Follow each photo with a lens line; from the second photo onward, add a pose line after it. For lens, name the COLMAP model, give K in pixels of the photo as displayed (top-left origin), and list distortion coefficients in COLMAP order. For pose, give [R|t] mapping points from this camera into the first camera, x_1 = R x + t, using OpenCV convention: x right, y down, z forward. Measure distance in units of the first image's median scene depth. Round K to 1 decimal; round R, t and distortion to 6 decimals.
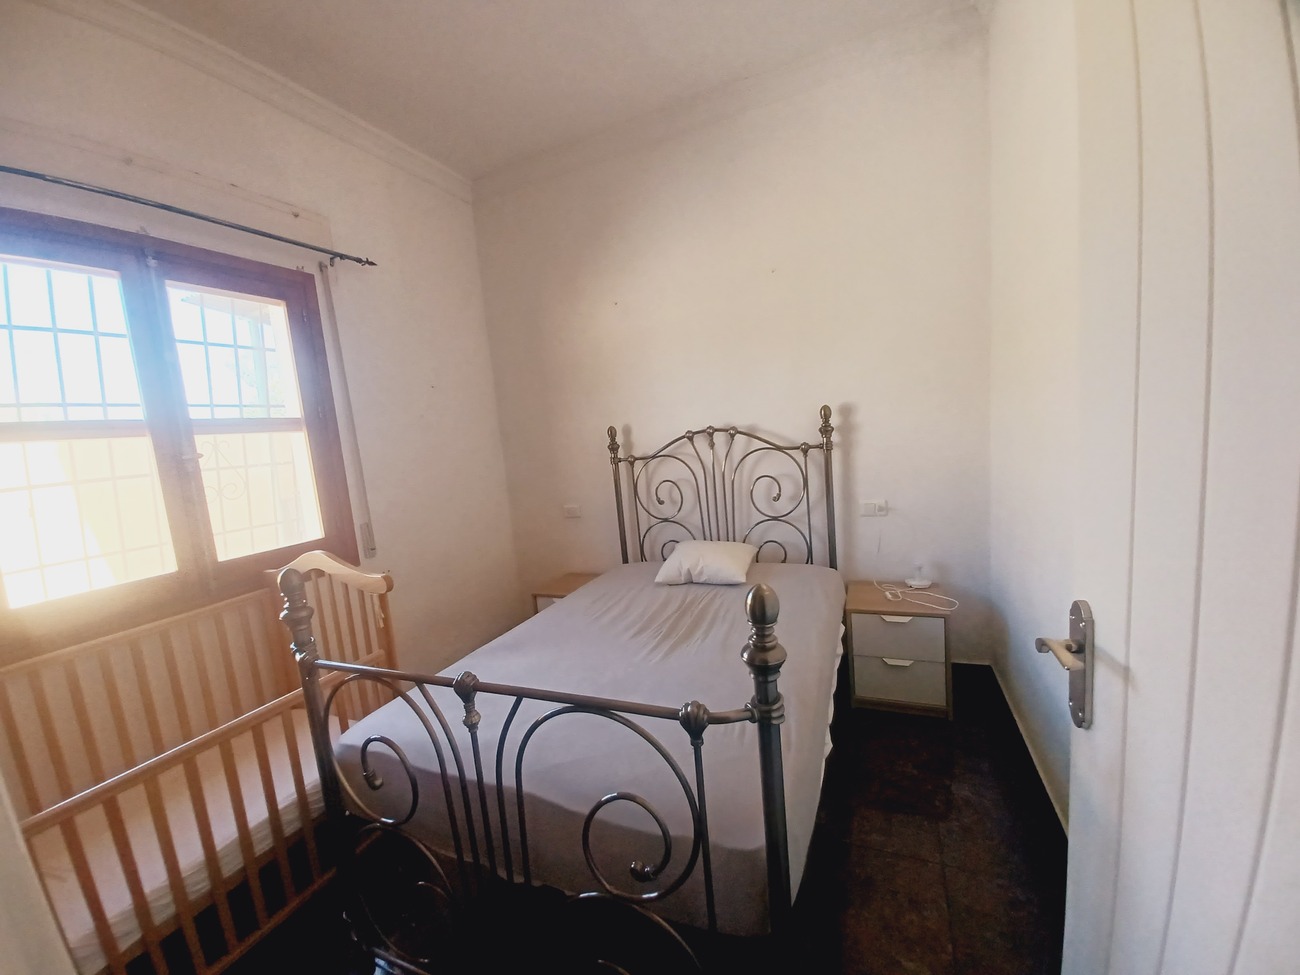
lens RADIAL K [[514.5, 0, 647.7], [0, 514.5, 501.1], [0, 0, 1]] dist [0.021100, -0.018083]
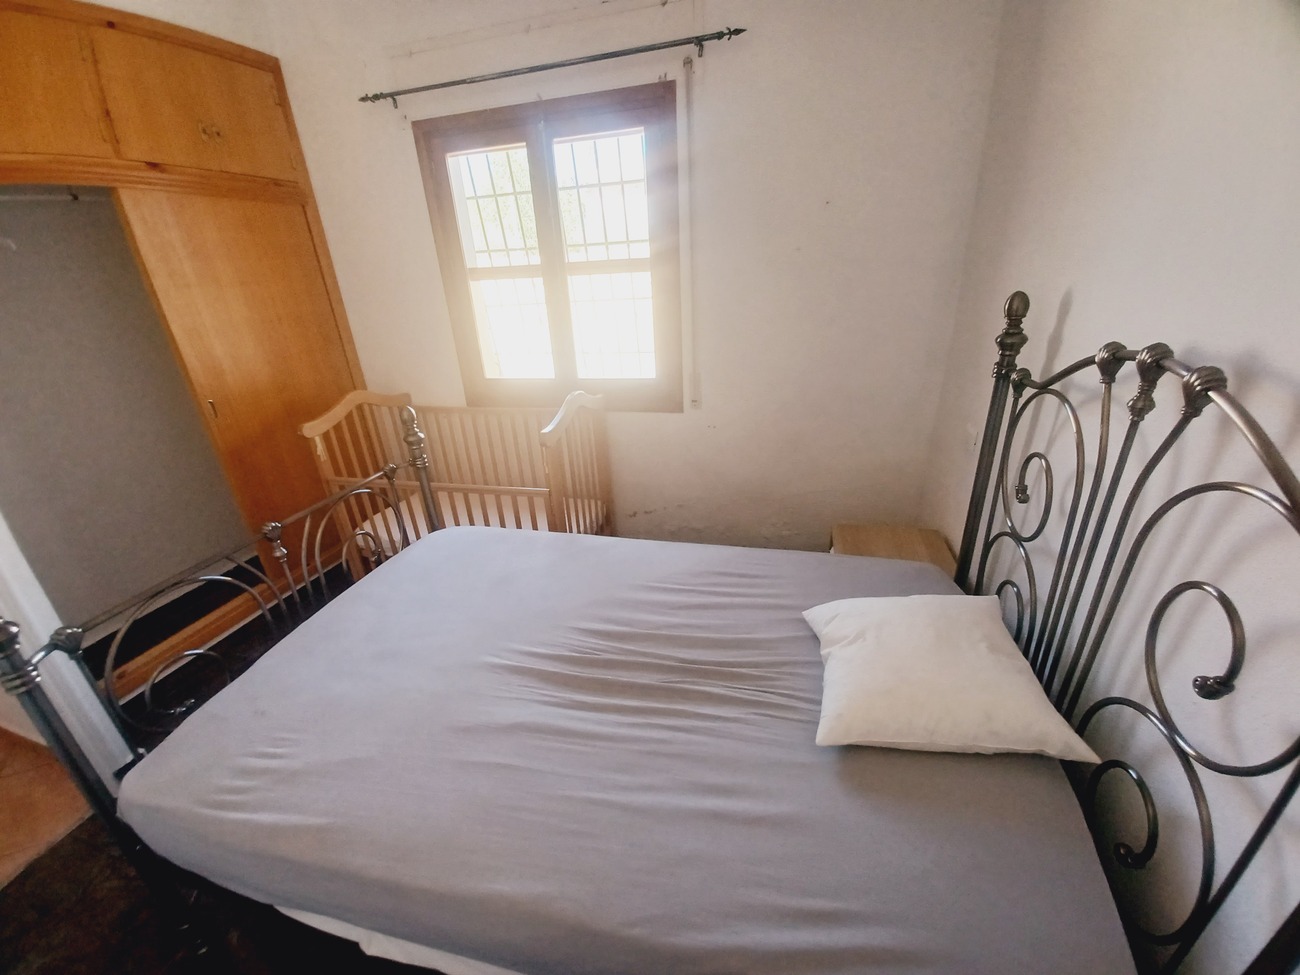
lens RADIAL K [[514.5, 0, 647.7], [0, 514.5, 501.1], [0, 0, 1]] dist [0.021100, -0.018083]
pose [[0.170987, 0.476888, -0.862173, 0.459148], [-0.103239, 0.878914, 0.465673, -0.216754], [0.979850, 0.009386, 0.199516, 0.803760]]
